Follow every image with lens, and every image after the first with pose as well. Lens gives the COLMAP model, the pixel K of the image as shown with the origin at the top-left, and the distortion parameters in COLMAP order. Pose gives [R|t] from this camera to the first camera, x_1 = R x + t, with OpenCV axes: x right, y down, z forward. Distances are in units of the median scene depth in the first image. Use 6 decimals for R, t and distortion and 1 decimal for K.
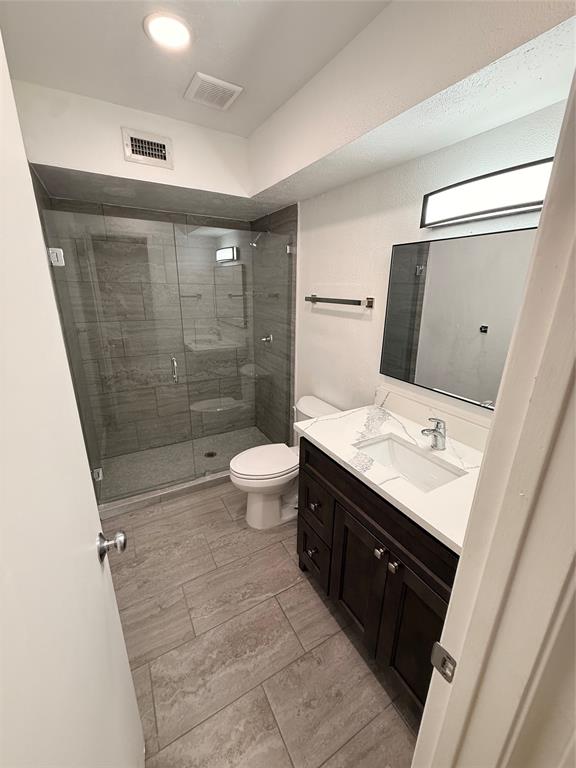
lens RADIAL K [[307.7, 0, 290.5], [0, 307.7, 384.2], [0, 0, 1]] dist [0.003841, -0.001282]
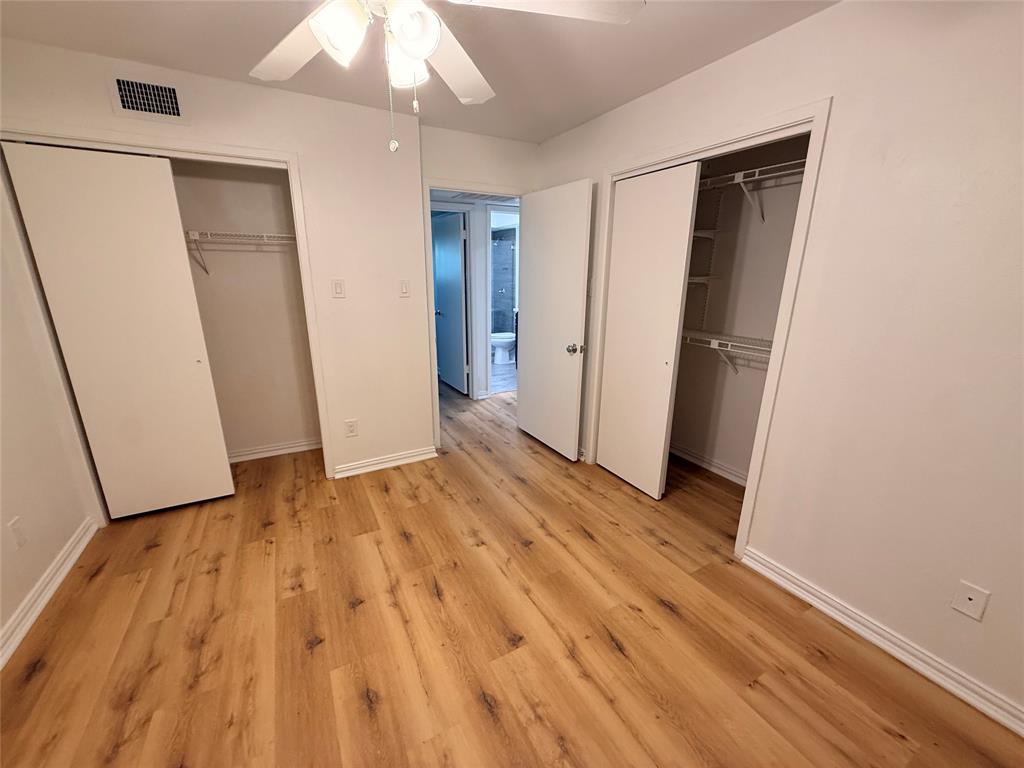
lens RADIAL K [[410.3, 0, 511.6], [0, 410.3, 384.5], [0, 0, 1]] dist [0.003841, -0.001282]
pose [[0.999755, -0.006162, -0.021271, 0.050907], [0.005364, 0.999288, -0.037343, 0.712766], [0.021486, 0.037220, 0.999076, -2.072906]]
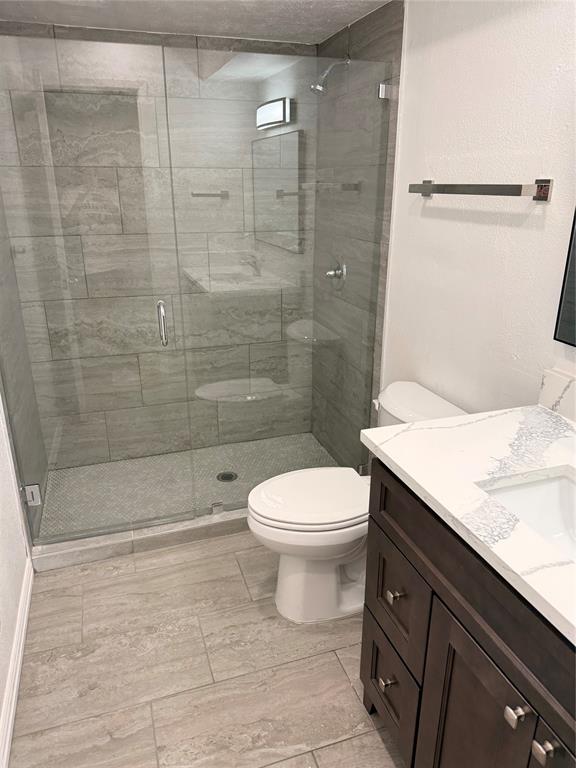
lens RADIAL K [[542.4, 0, 288.8], [0, 542.4, 387.8], [0, 0, 1]] dist [0.054890, -0.067482]
pose [[0.980582, 0.053496, -0.188674, 0.041809], [-0.044182, 0.997604, 0.053233, 0.009277], [0.191070, -0.043863, 0.980596, 0.070256]]
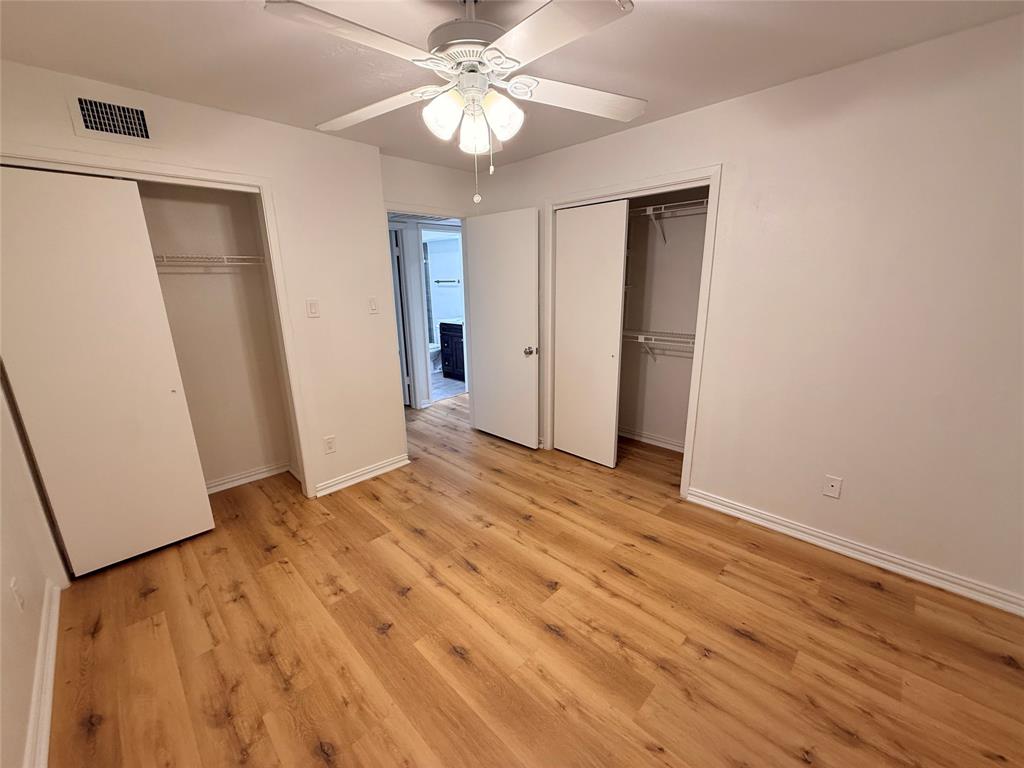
lens RADIAL K [[410.3, 0, 512.6], [0, 410.3, 384.1], [0, 0, 1]] dist [0.003841, -0.001282]
pose [[0.963496, -0.100314, 0.248219, -0.241796], [0.114448, 0.992492, -0.043144, 0.731206], [-0.242027, 0.069977, 0.967743, -2.214717]]
